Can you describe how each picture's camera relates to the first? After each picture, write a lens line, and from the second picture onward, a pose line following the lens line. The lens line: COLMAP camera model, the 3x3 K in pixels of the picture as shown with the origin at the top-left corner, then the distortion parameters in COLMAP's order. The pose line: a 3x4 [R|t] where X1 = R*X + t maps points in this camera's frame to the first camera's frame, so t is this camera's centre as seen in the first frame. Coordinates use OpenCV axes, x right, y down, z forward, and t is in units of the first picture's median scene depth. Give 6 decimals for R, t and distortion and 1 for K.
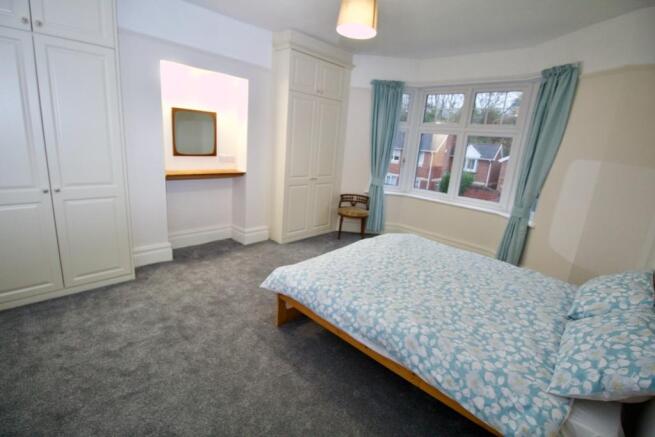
lens RADIAL K [[303.0, 0, 324.8], [0, 303.0, 217.0], [0, 0, 1]] dist [-0.008245, -0.007819]
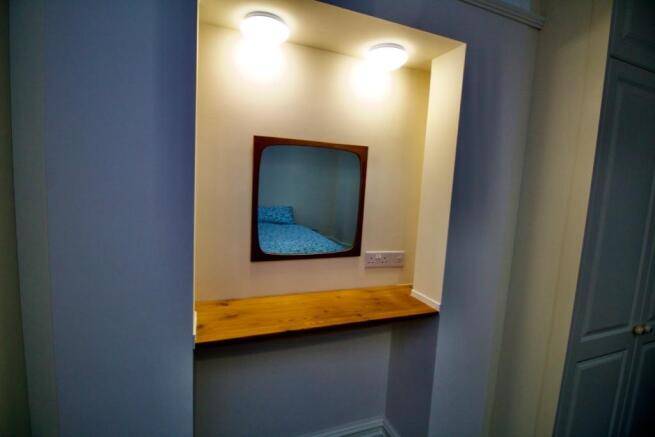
lens RADIAL K [[303.0, 0, 325.9], [0, 303.0, 220.9], [0, 0, 1]] dist [-0.008245, -0.007819]
pose [[0.908916, 0.021804, -0.416409, -0.250561], [-0.089786, 0.985441, -0.144380, -0.194003], [0.407198, 0.168617, 0.897640, 0.660165]]
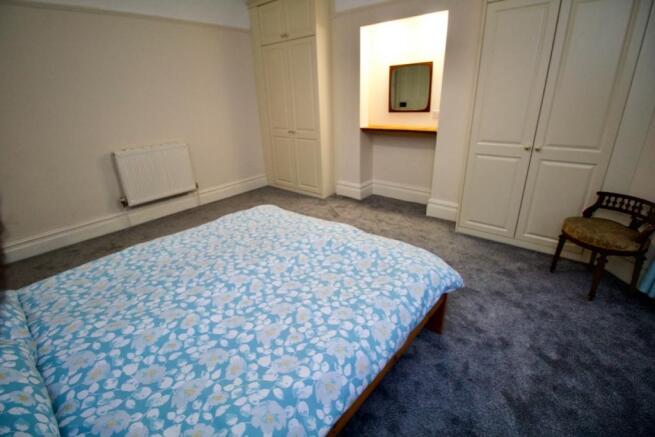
lens RADIAL K [[303.0, 0, 315.0], [0, 303.0, 200.4], [0, 0, 1]] dist [-0.008245, -0.007819]
pose [[0.052490, 0.263126, -0.963332, 0.600475], [-0.197119, 0.948412, 0.248310, -0.110505], [0.978973, 0.176858, 0.101649, 0.642033]]
